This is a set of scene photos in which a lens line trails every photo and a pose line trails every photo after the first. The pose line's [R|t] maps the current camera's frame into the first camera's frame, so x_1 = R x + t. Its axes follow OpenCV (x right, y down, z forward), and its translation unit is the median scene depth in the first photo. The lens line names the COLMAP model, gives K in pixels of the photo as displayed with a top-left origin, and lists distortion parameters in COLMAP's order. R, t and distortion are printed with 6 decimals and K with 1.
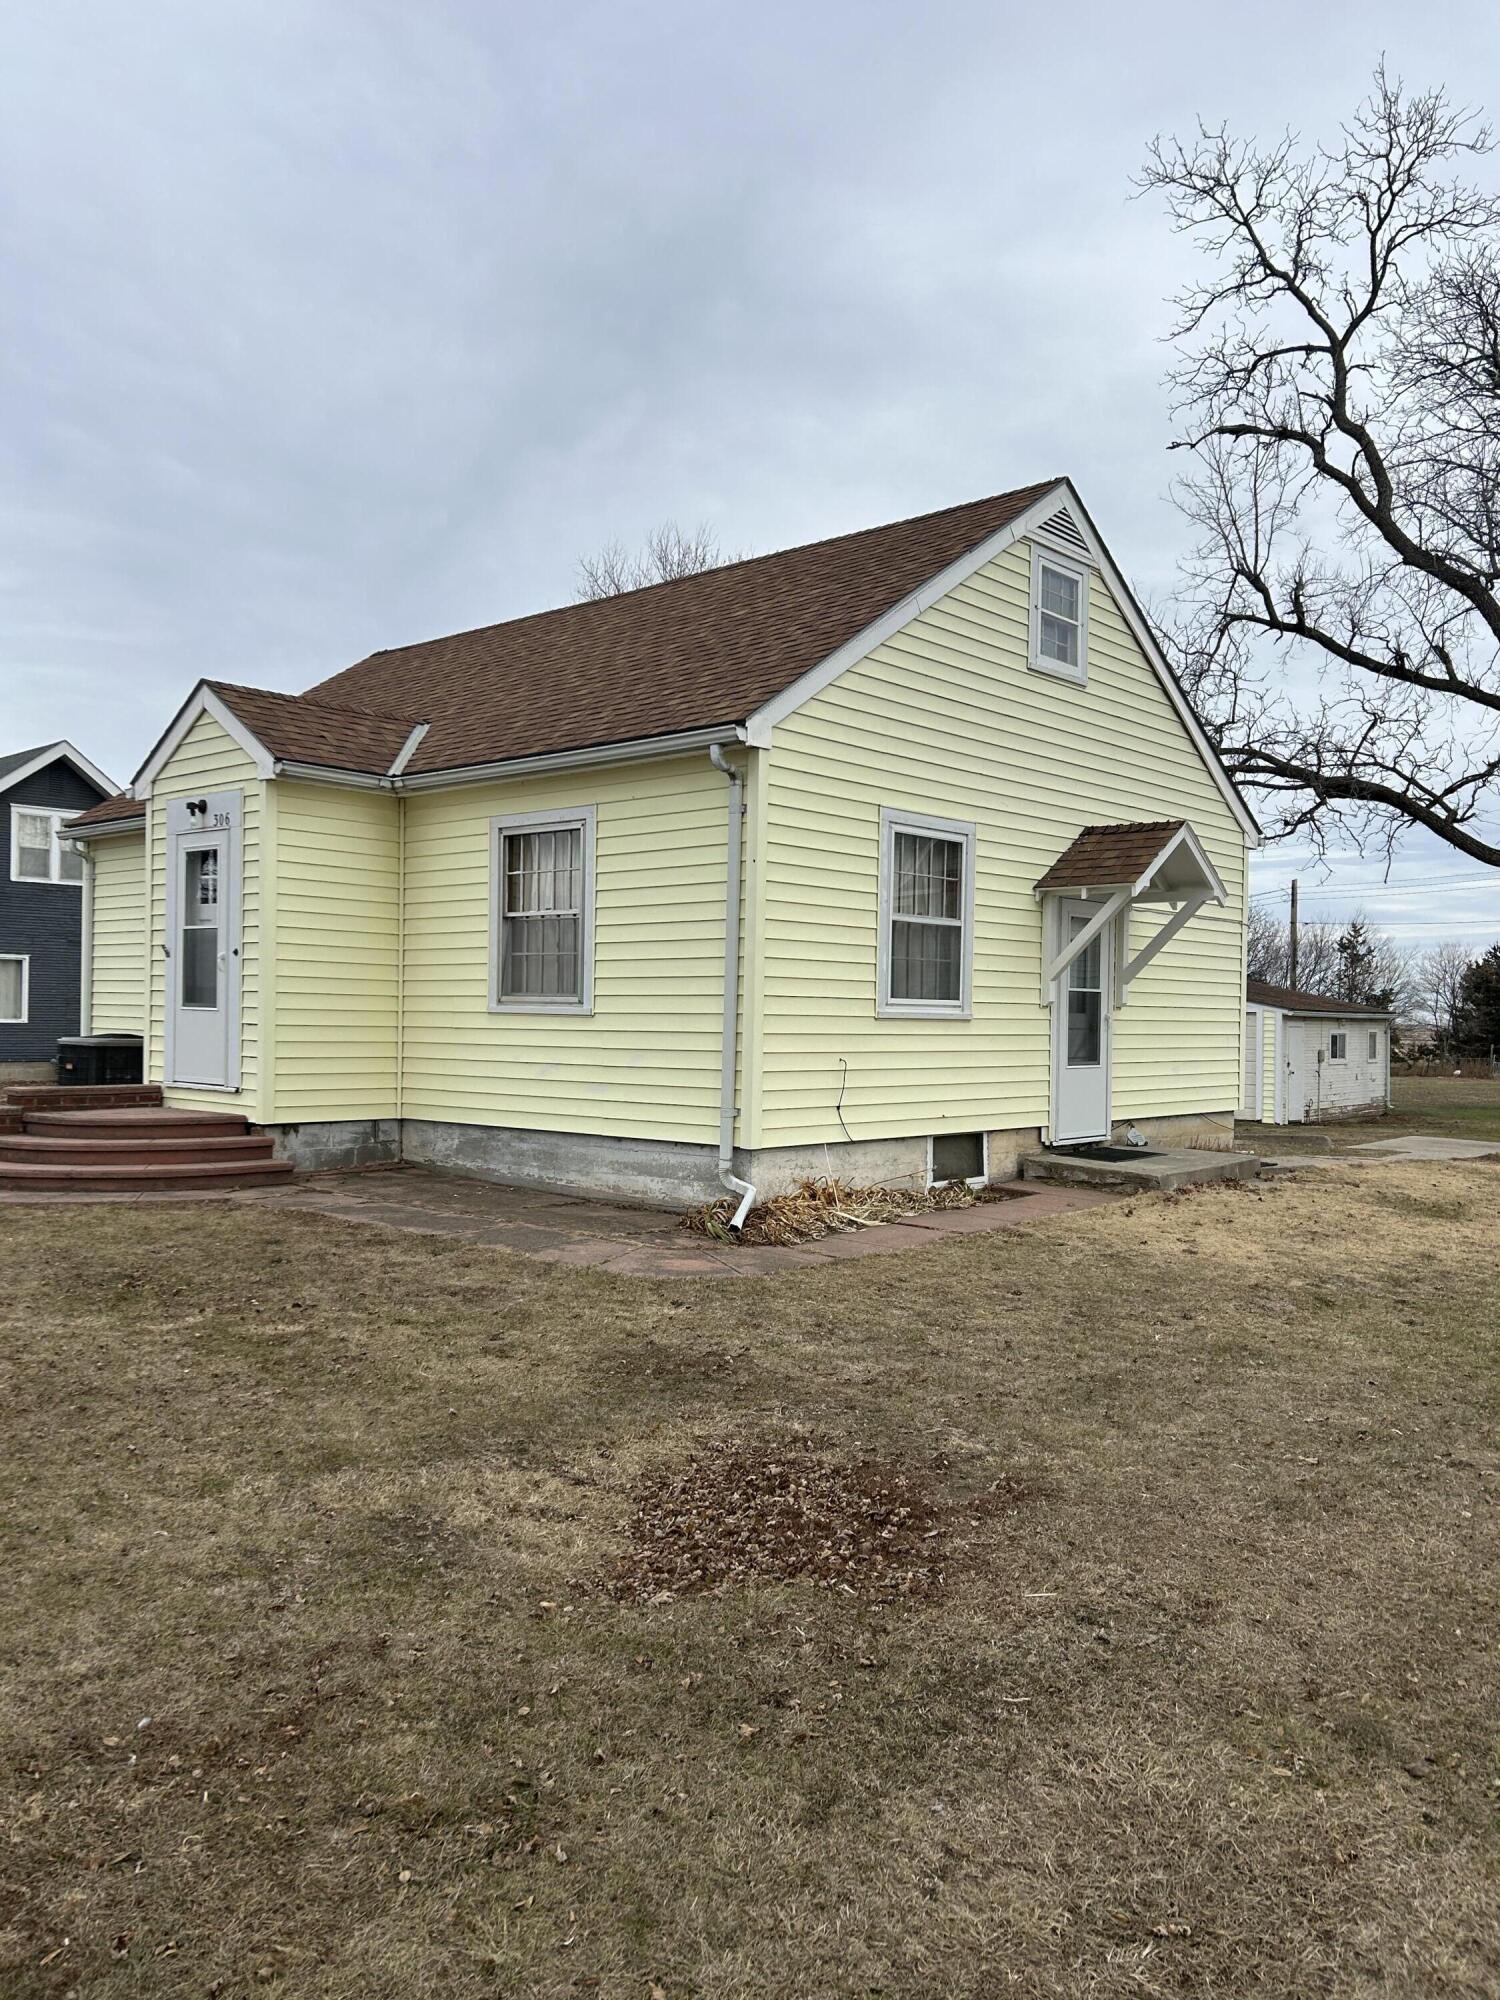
lens RADIAL K [[1543.4, 0, 744.3], [0, 1543.4, 1009.5], [0, 0, 1]] dist [0.015503, -0.001528]
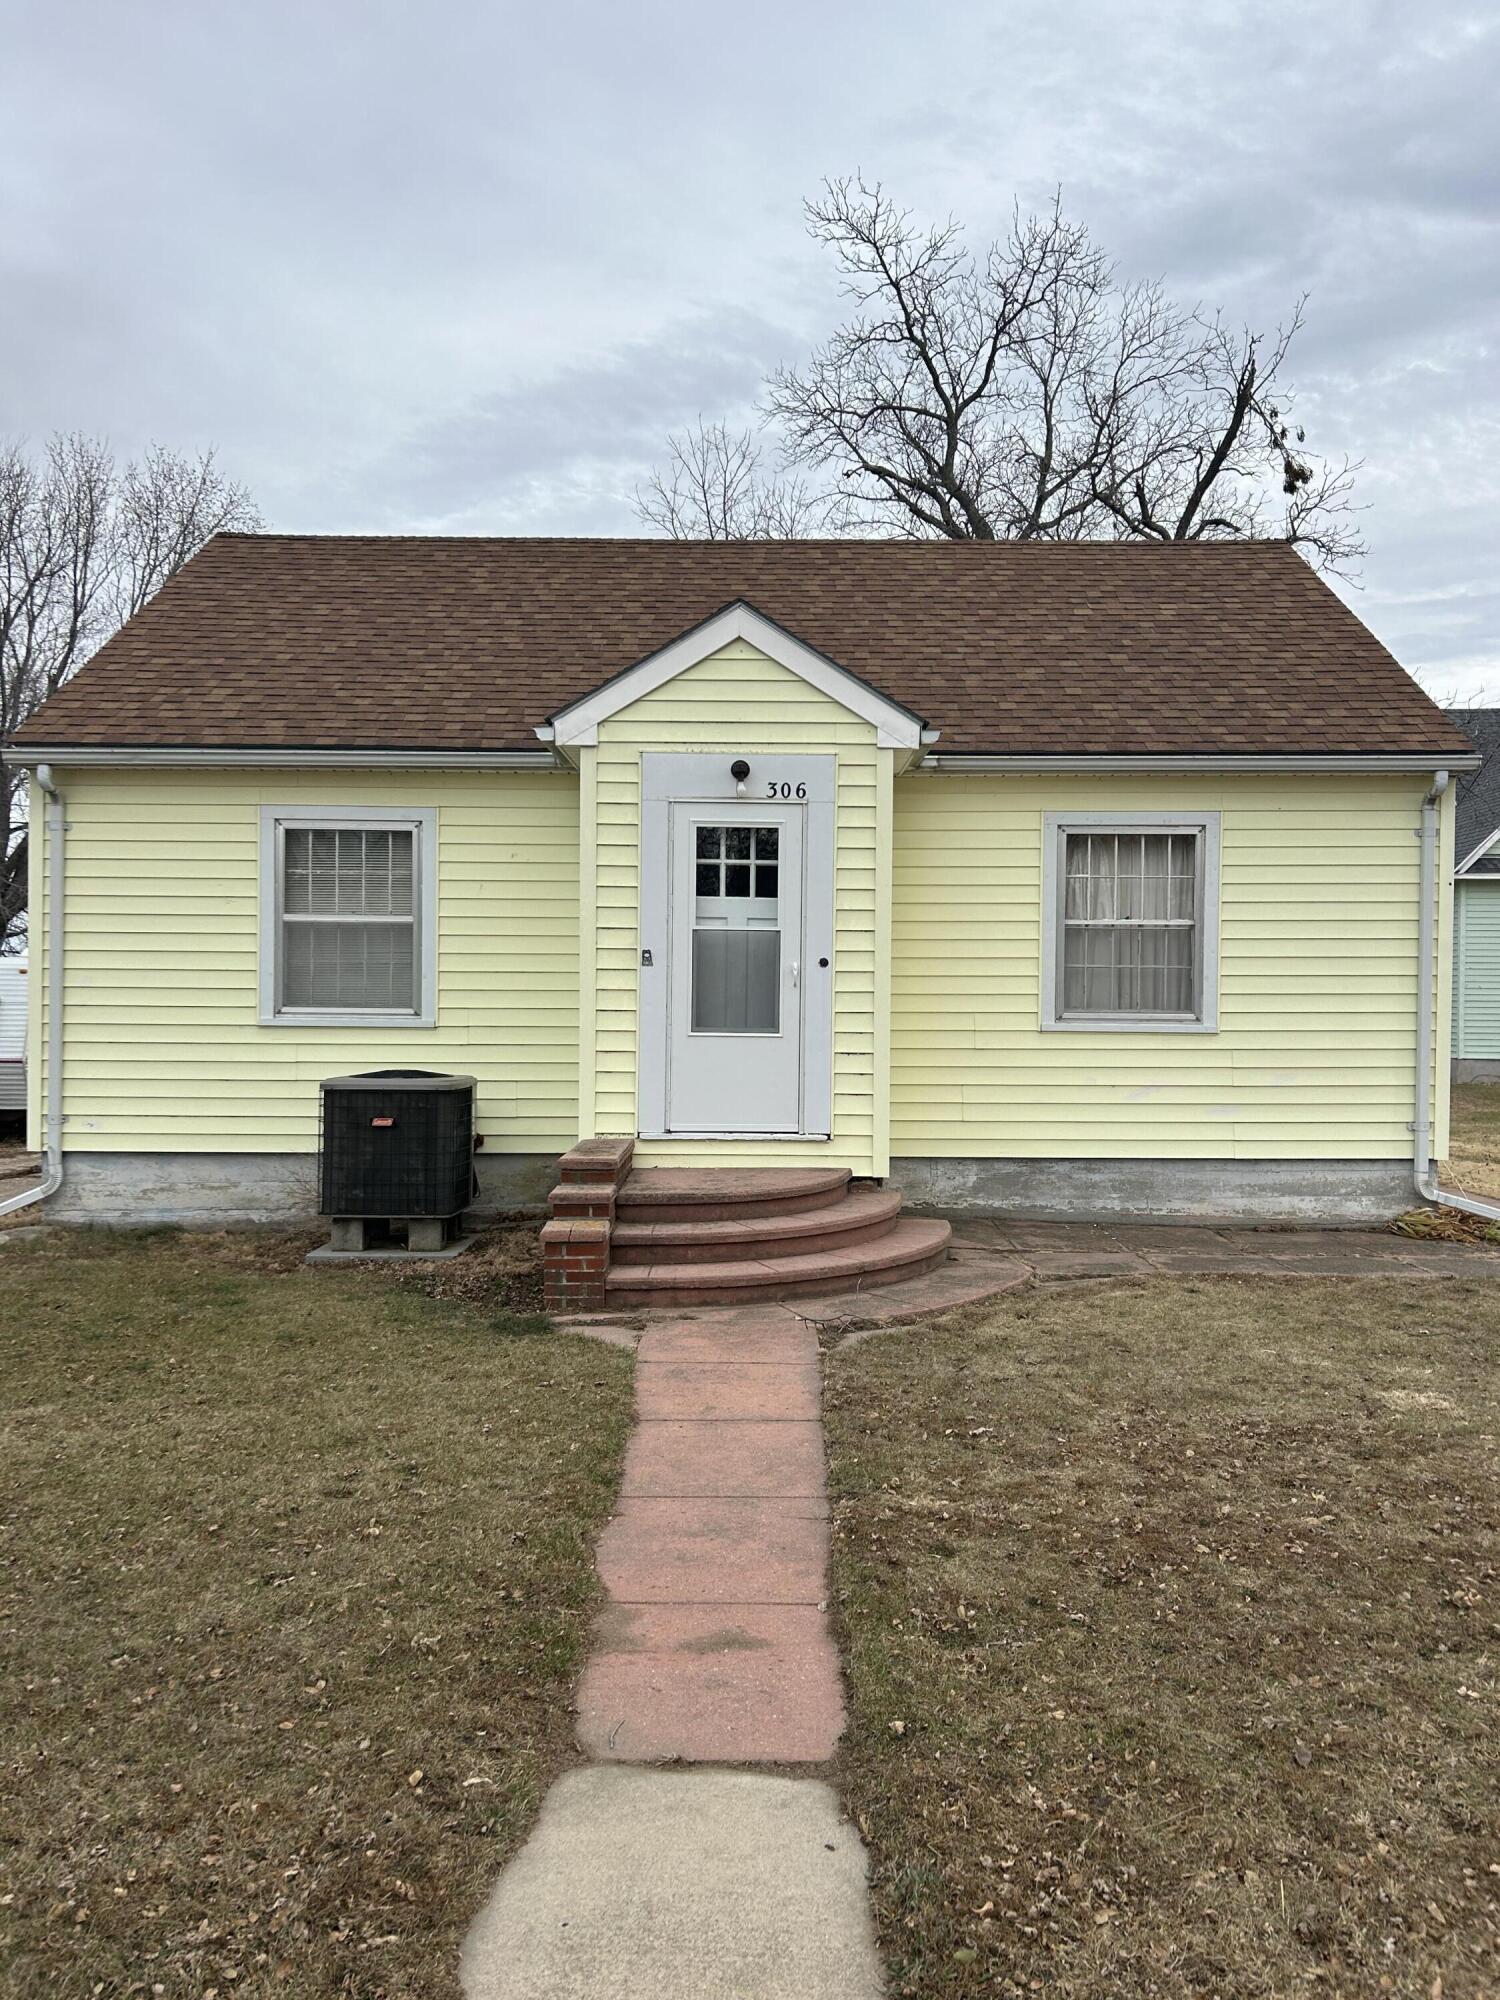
lens RADIAL K [[1543.4, 0, 746.6], [0, 1543.4, 999.7], [0, 0, 1]] dist [0.015503, -0.001528]
pose [[0.756768, -0.010050, 0.653607, -0.888574], [0.003654, 0.999931, 0.011145, -0.027201], [-0.653674, -0.006046, 0.756752, 0.441298]]
